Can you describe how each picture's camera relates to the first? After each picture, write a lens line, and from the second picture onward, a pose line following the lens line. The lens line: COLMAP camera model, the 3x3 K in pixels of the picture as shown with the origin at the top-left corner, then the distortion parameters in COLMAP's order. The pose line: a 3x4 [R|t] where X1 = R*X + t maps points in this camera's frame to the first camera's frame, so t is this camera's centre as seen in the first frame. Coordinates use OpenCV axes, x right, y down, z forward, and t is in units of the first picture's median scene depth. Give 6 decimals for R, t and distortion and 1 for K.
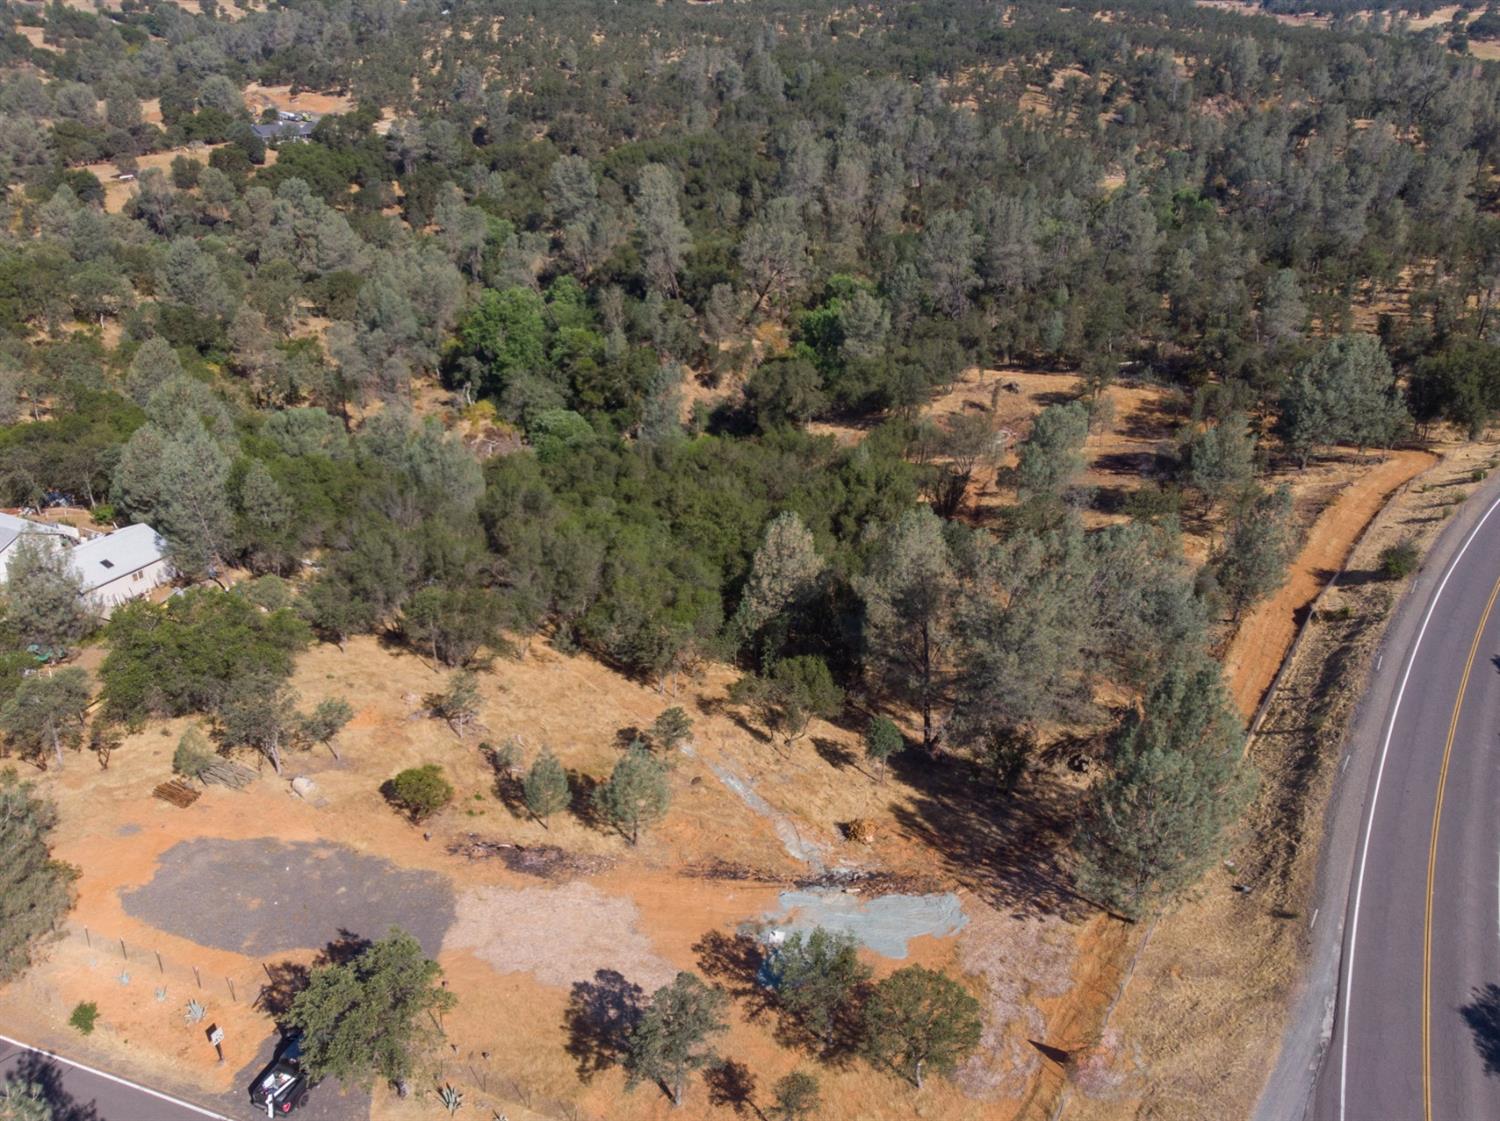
lens RADIAL K [[1232.4, 0, 759.1], [0, 1232.4, 563.6], [0, 0, 1]] dist [0.003088, -0.000707]
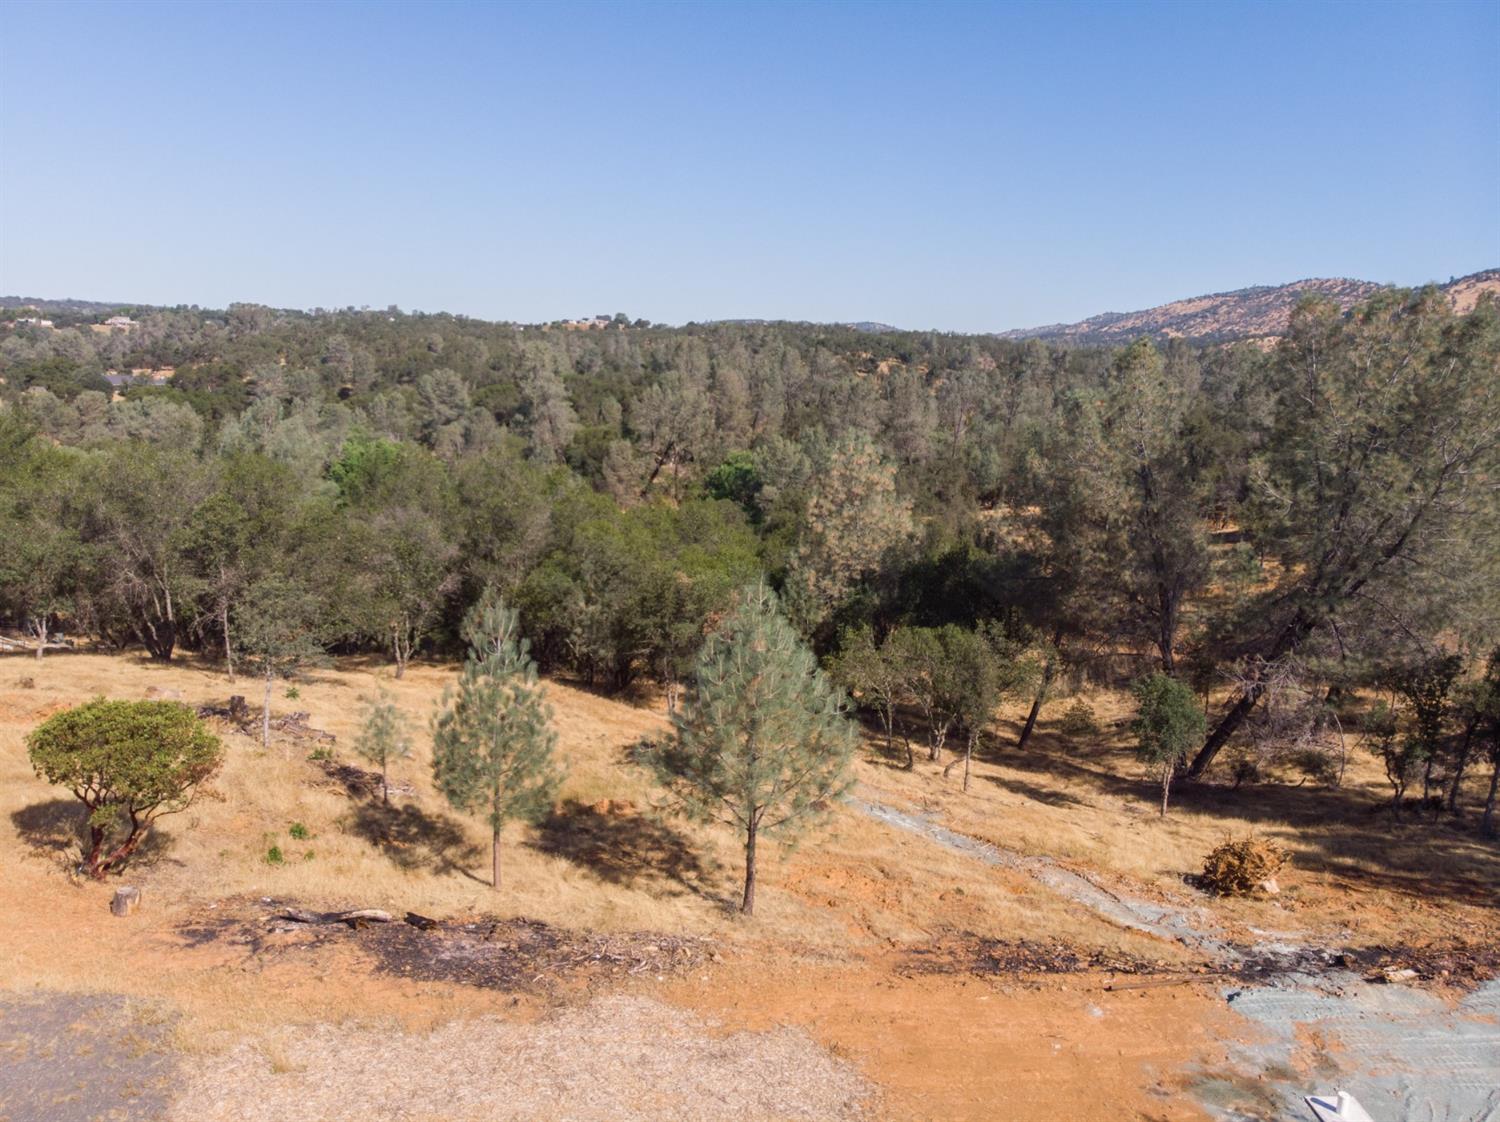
lens RADIAL K [[1107.6, 0, 754.6], [0, 1107.6, 550.8], [0, 0, 1]] dist [-0.013771, 0.022278]
pose [[0.989380, -0.021325, 0.143781, -0.109374], [0.059837, 0.961230, -0.269179, 0.164833], [-0.132467, 0.274923, 0.952297, 0.509279]]
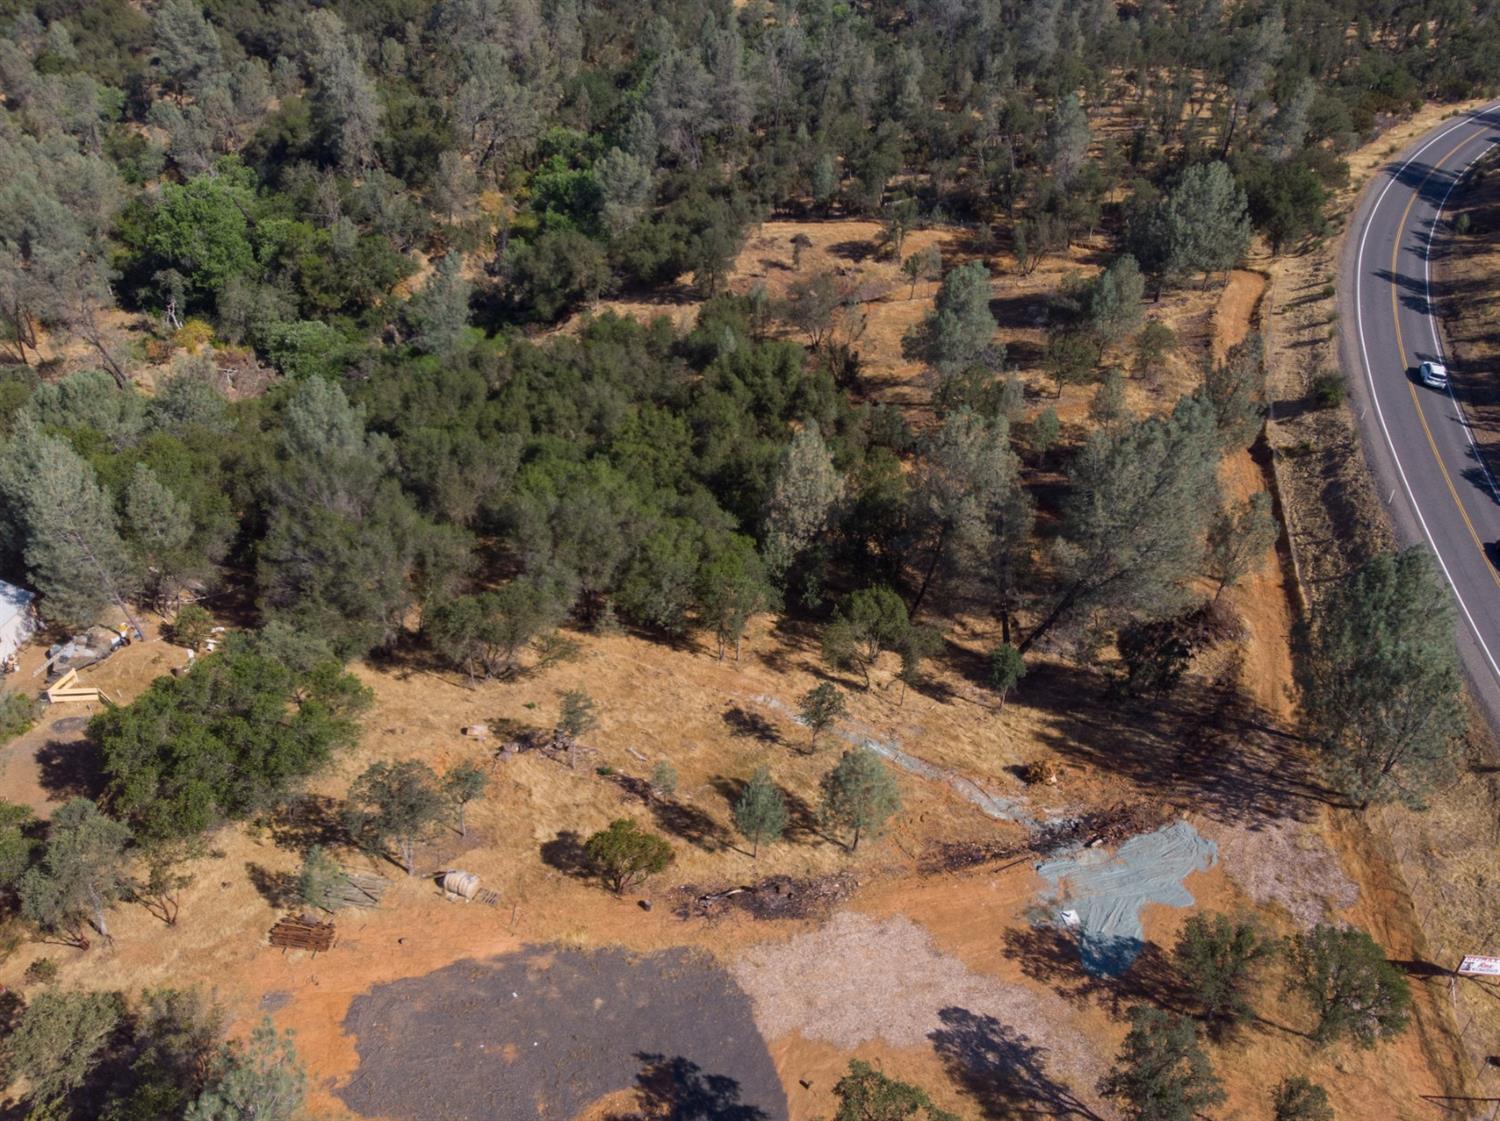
lens RADIAL K [[1232.4, 0, 750.3], [0, 1232.4, 569.6], [0, 0, 1]] dist [0.003088, -0.000707]
pose [[0.938658, -0.182440, 0.292639, -0.302970], [0.141500, 0.977631, 0.155613, -0.091435], [-0.314483, -0.104659, 0.943476, 0.157375]]
